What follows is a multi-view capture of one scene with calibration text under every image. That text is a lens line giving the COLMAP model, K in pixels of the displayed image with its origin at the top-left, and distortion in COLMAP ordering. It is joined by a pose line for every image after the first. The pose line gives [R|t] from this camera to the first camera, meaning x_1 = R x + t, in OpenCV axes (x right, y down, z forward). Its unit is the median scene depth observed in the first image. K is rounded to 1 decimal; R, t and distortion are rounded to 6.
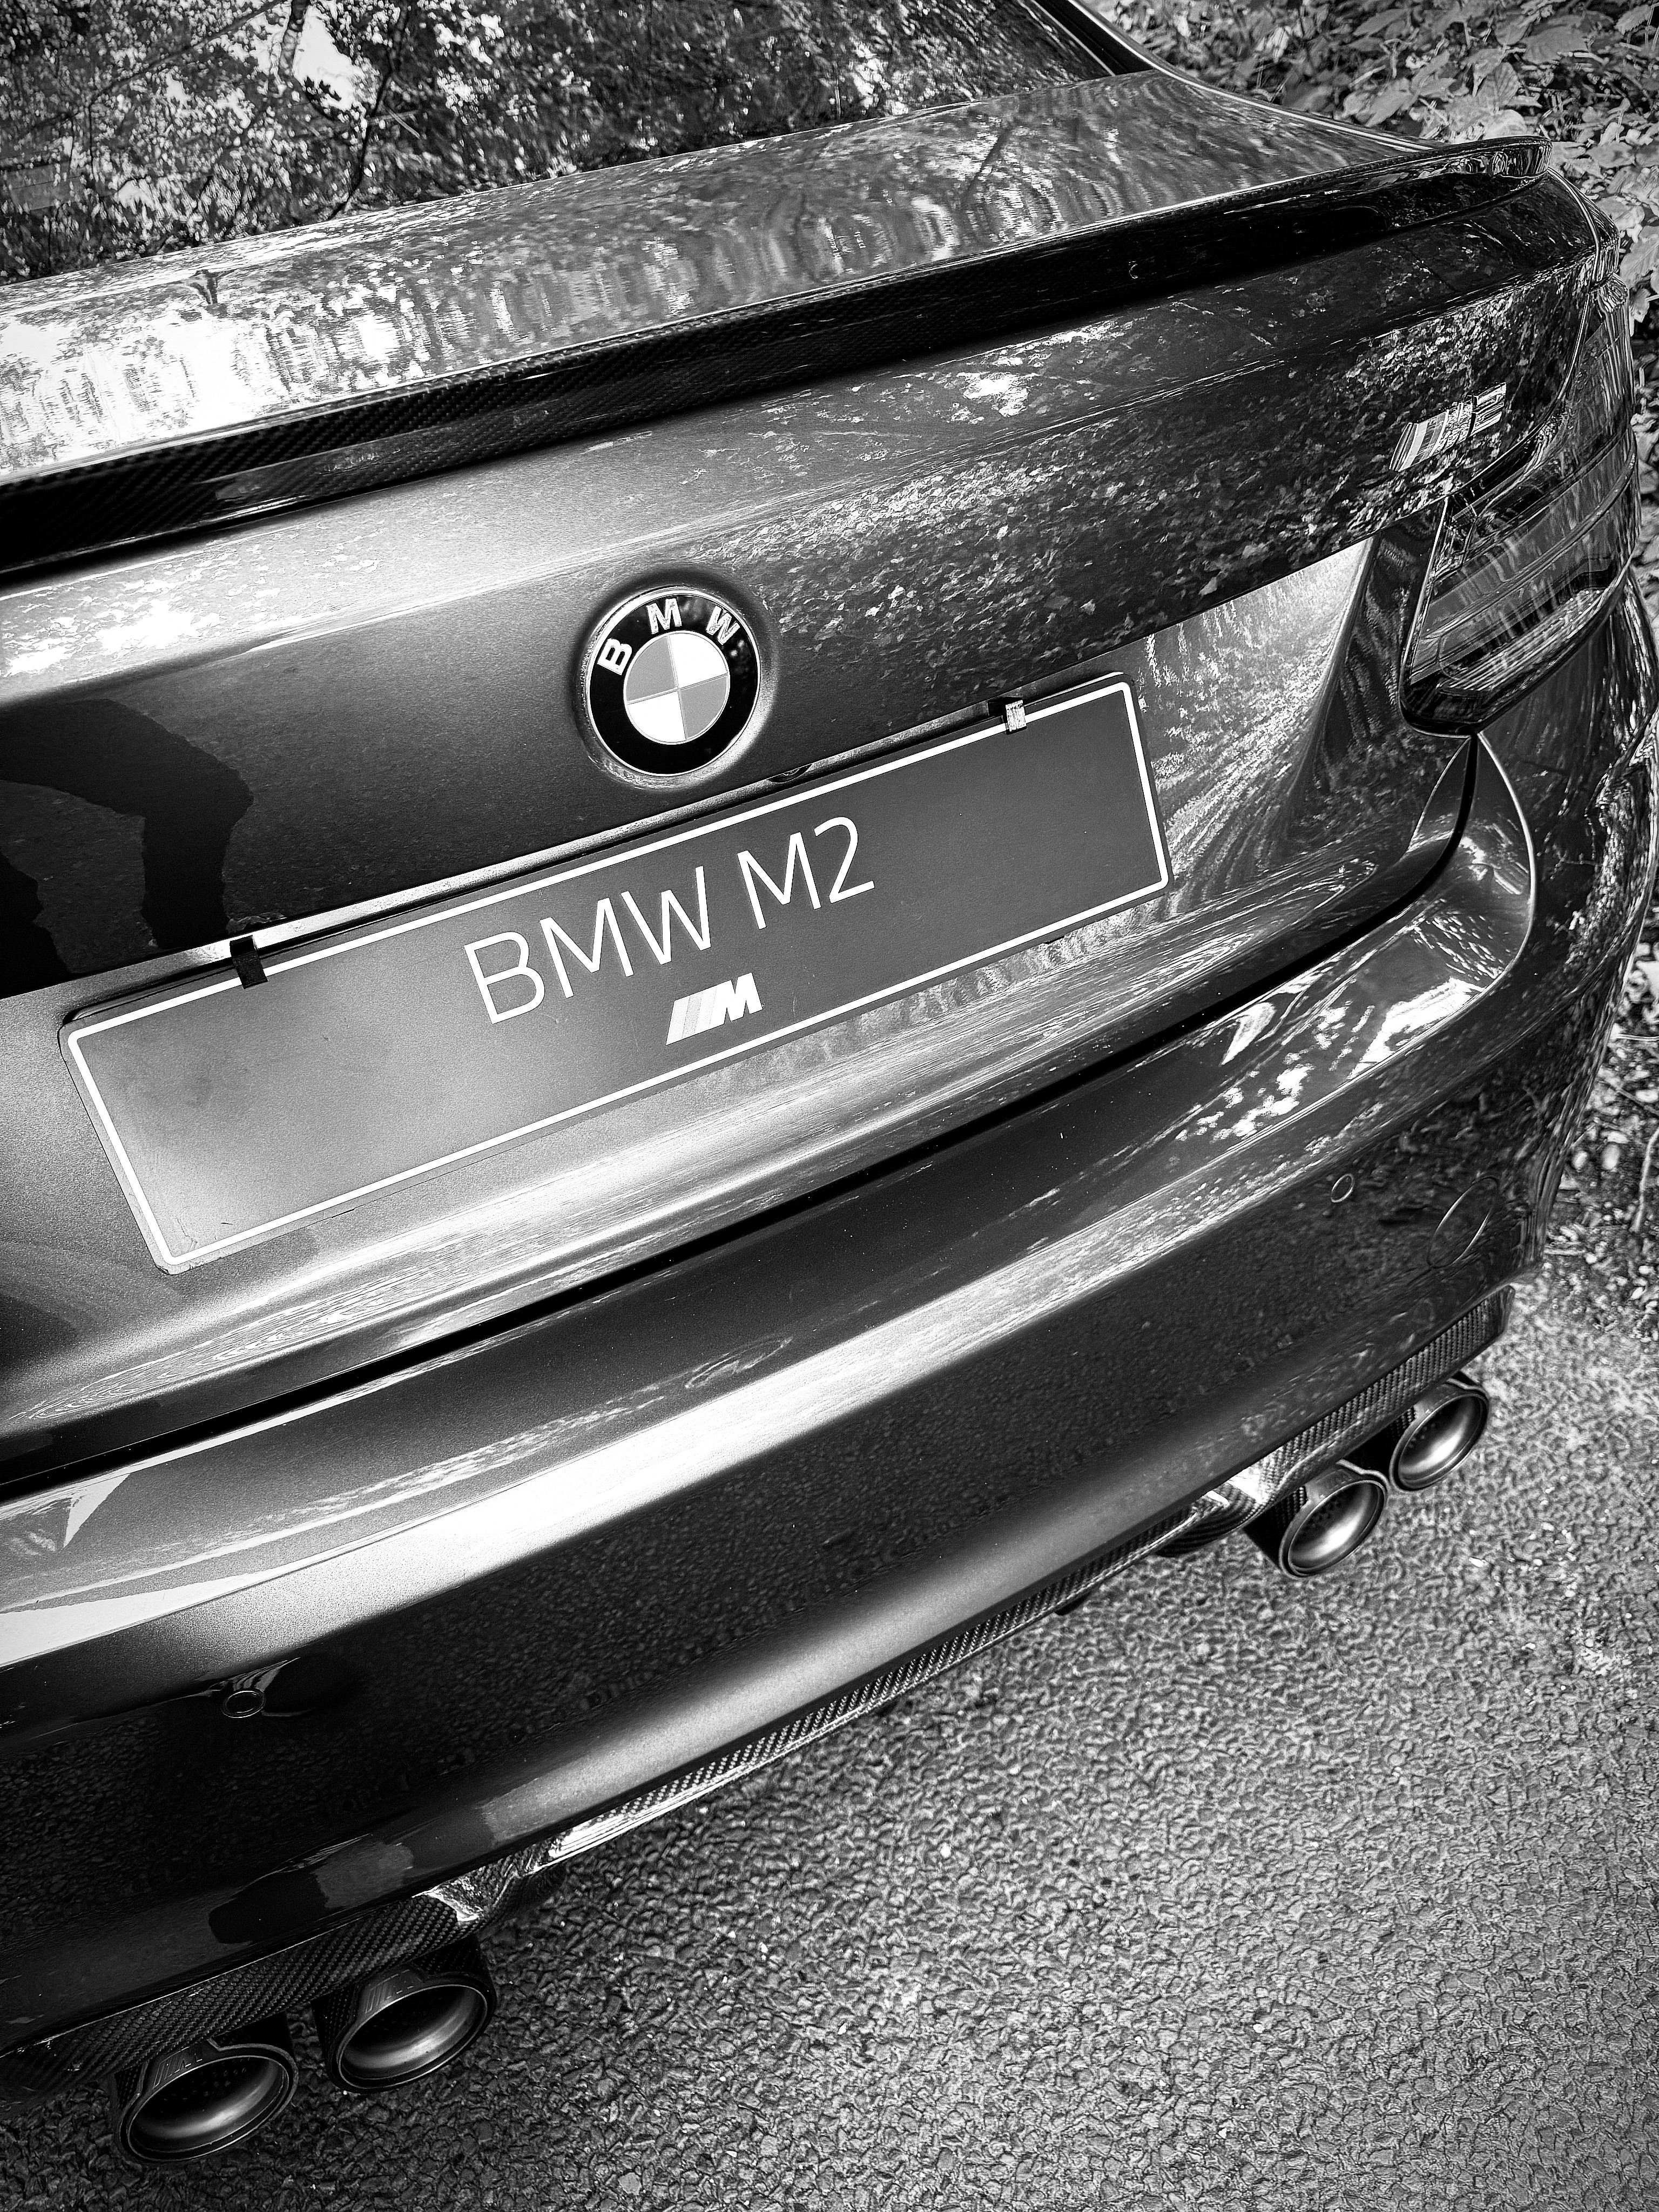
lens RADIAL K [[1552.7, 0, 829.5], [0, 1552.7, 1106.0], [0, 0, 1]] dist [0.040132, -0.049268]
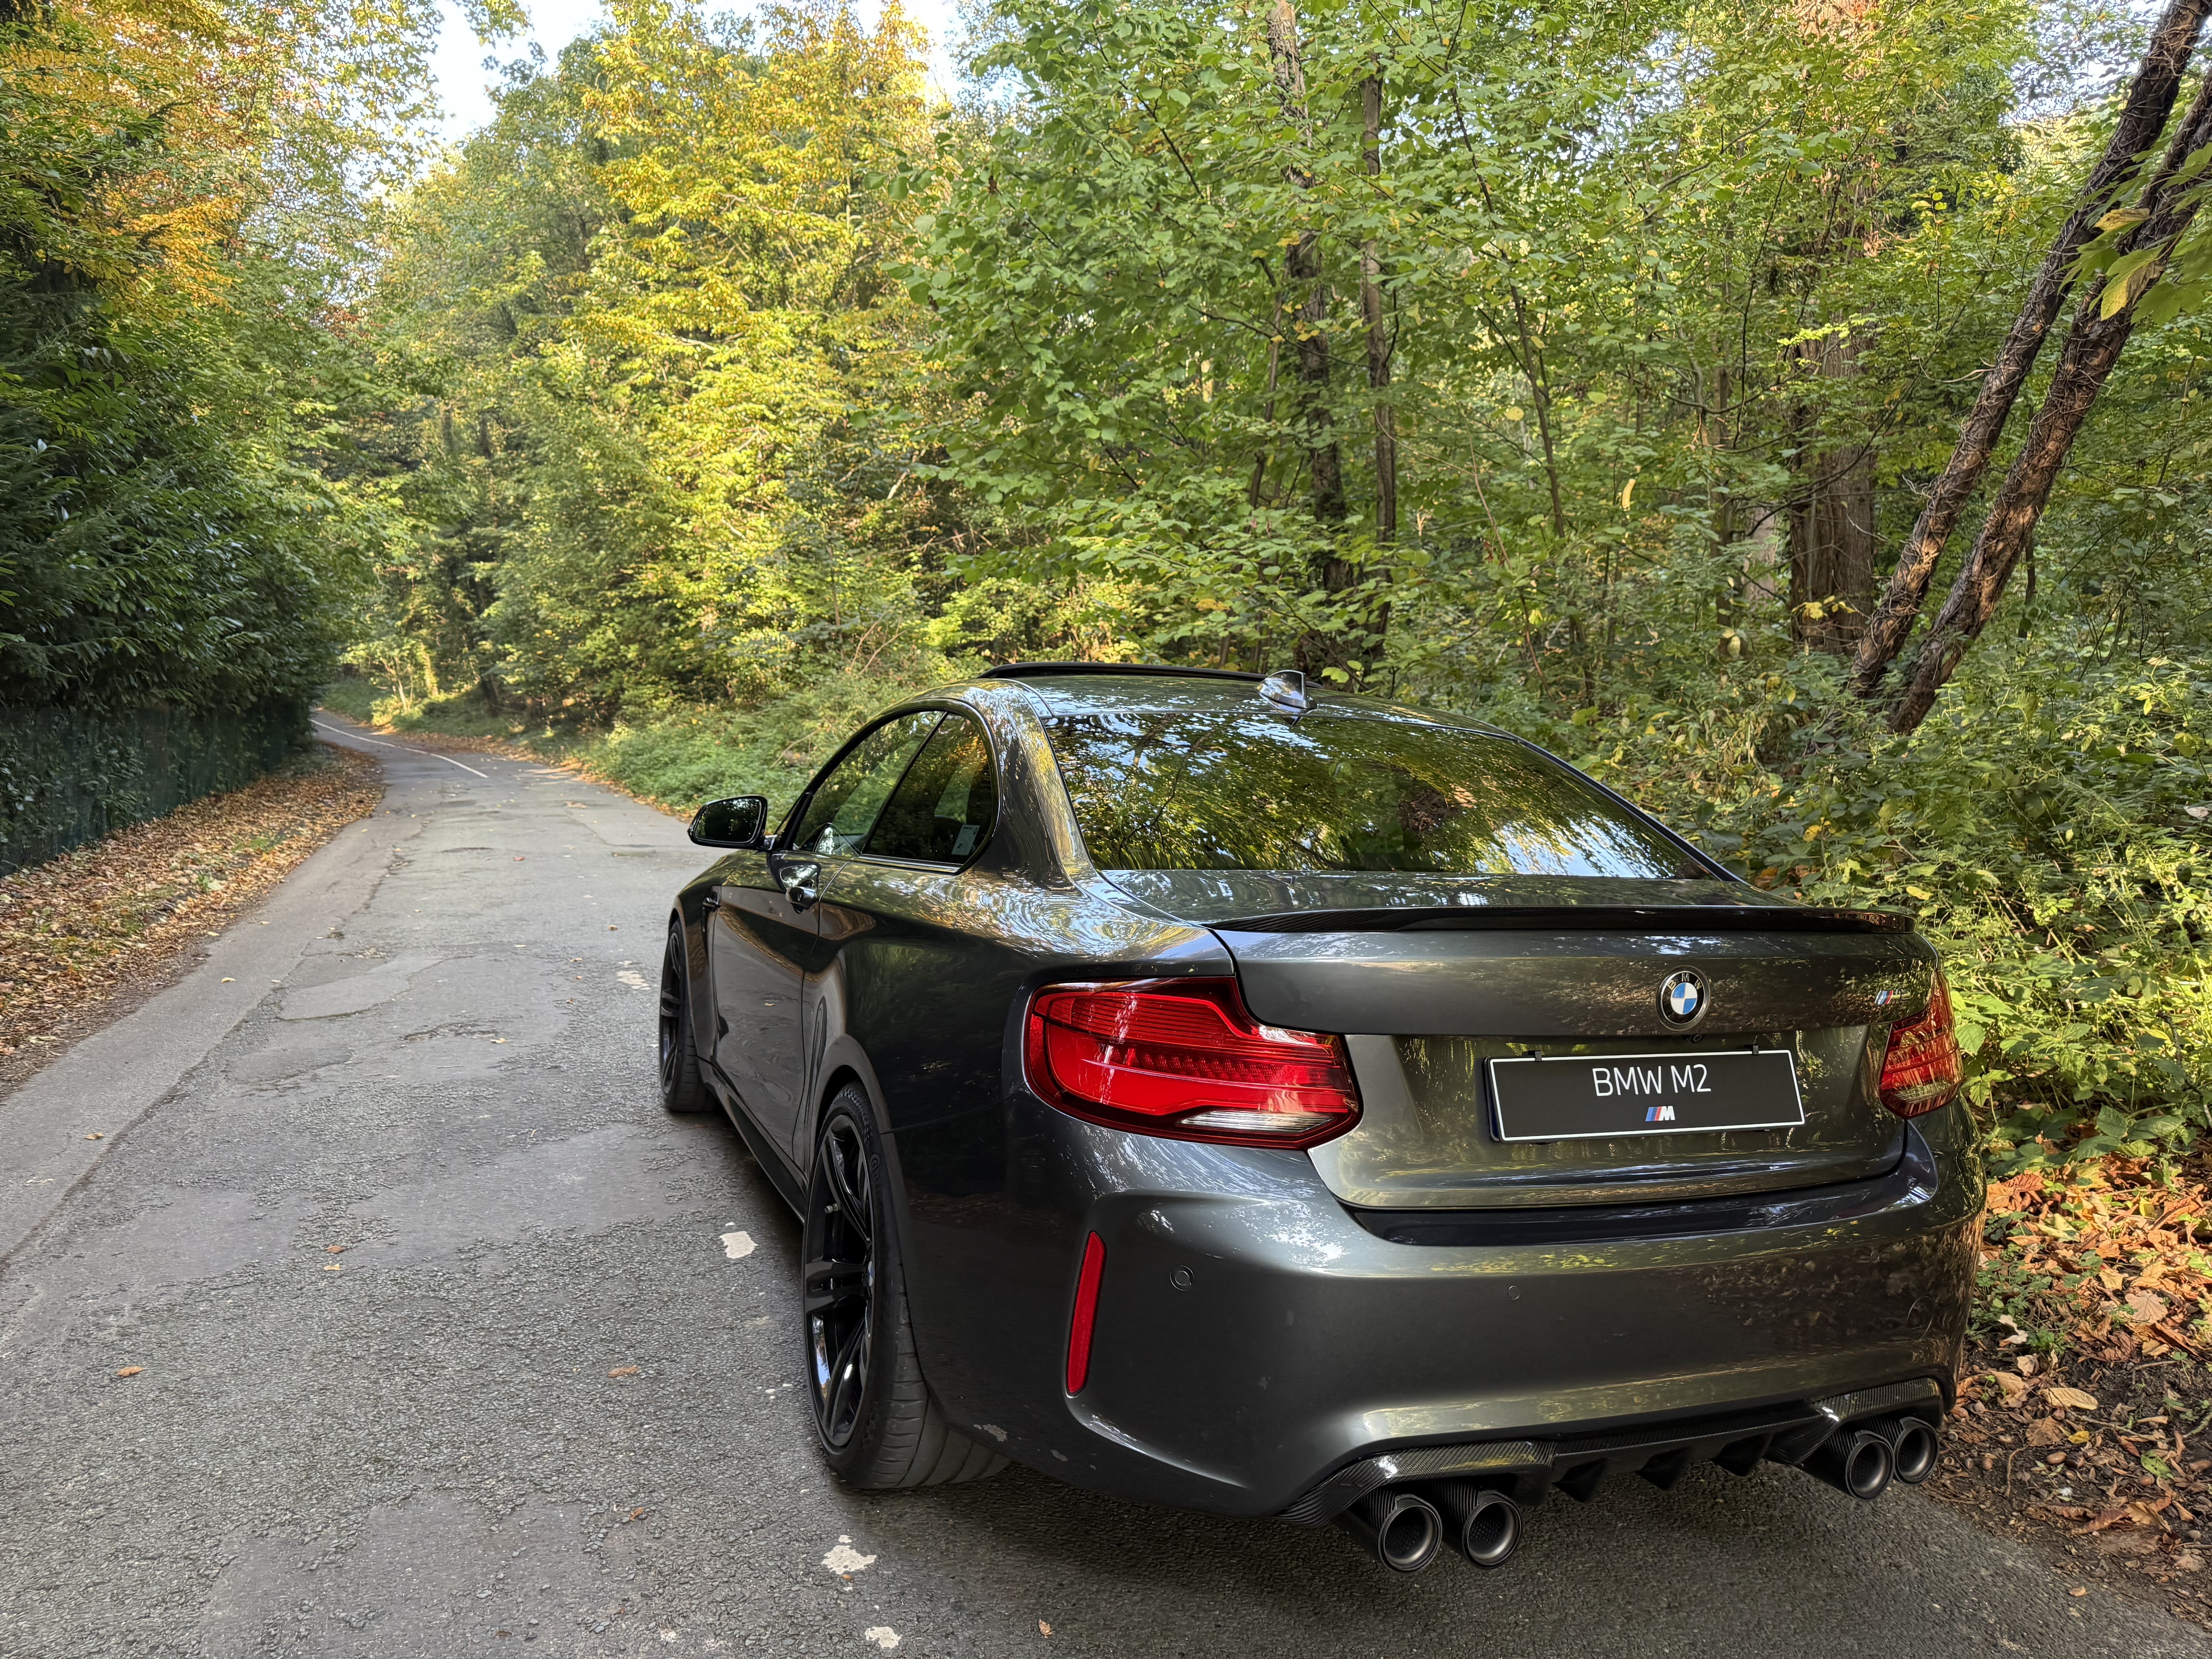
lens RADIAL K [[1538.7, 0, 1112.0], [0, 1538.7, 867.3], [0, 0, 1]] dist [0.068428, -0.081200]
pose [[0.982567, 0.171973, -0.070622, -0.984264], [-0.182554, 0.820659, -0.541474, 1.358214], [-0.035163, 0.544926, 0.837746, -1.708887]]
